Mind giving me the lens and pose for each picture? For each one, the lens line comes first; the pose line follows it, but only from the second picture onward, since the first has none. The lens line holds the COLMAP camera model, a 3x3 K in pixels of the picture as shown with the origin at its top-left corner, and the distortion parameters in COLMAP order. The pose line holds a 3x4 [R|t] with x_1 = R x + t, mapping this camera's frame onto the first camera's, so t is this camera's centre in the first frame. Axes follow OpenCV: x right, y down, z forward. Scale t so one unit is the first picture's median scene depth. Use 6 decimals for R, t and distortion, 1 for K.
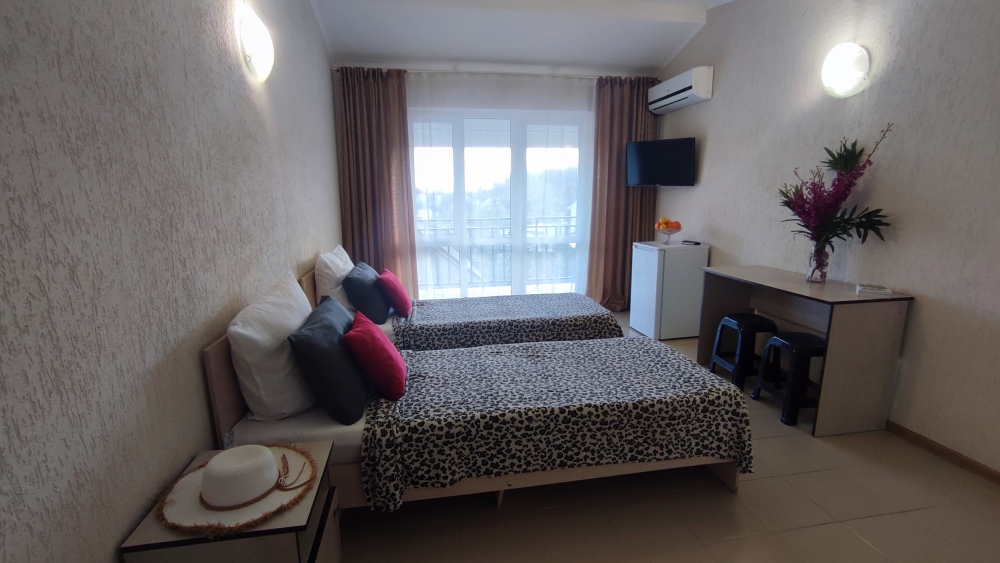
lens RADIAL K [[449.0, 0, 498.8], [0, 449.0, 283.5], [0, 0, 1]] dist [-0.021125, 0.007530]
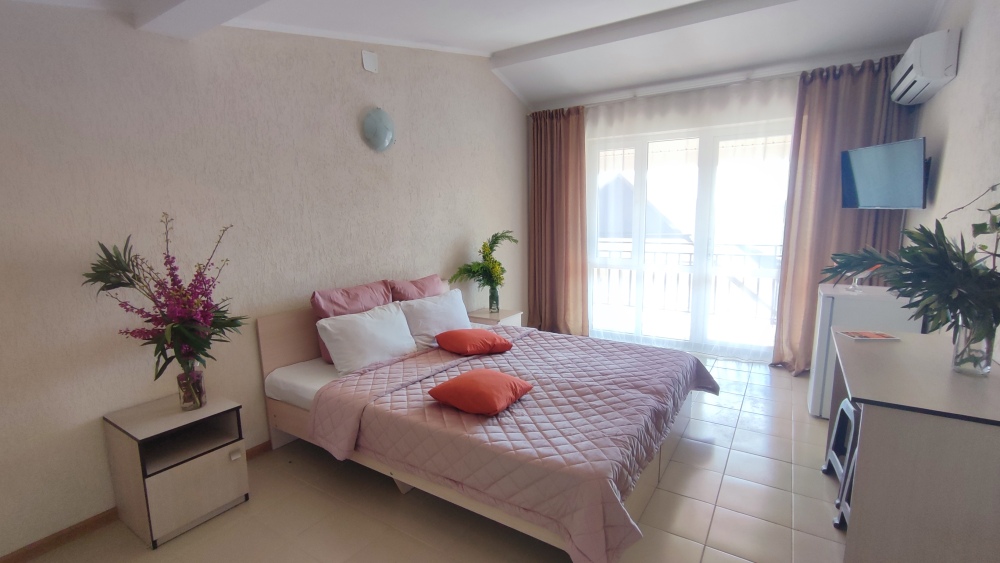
lens RADIAL K [[449.0, 0, 495.3], [0, 449.0, 281.9], [0, 0, 1]] dist [-0.021125, 0.007530]
pose [[0.726938, 0.098767, -0.679564, 1.005412], [-0.124023, 0.992212, 0.011538, -0.084364], [0.675411, 0.075894, 0.733526, 0.194814]]
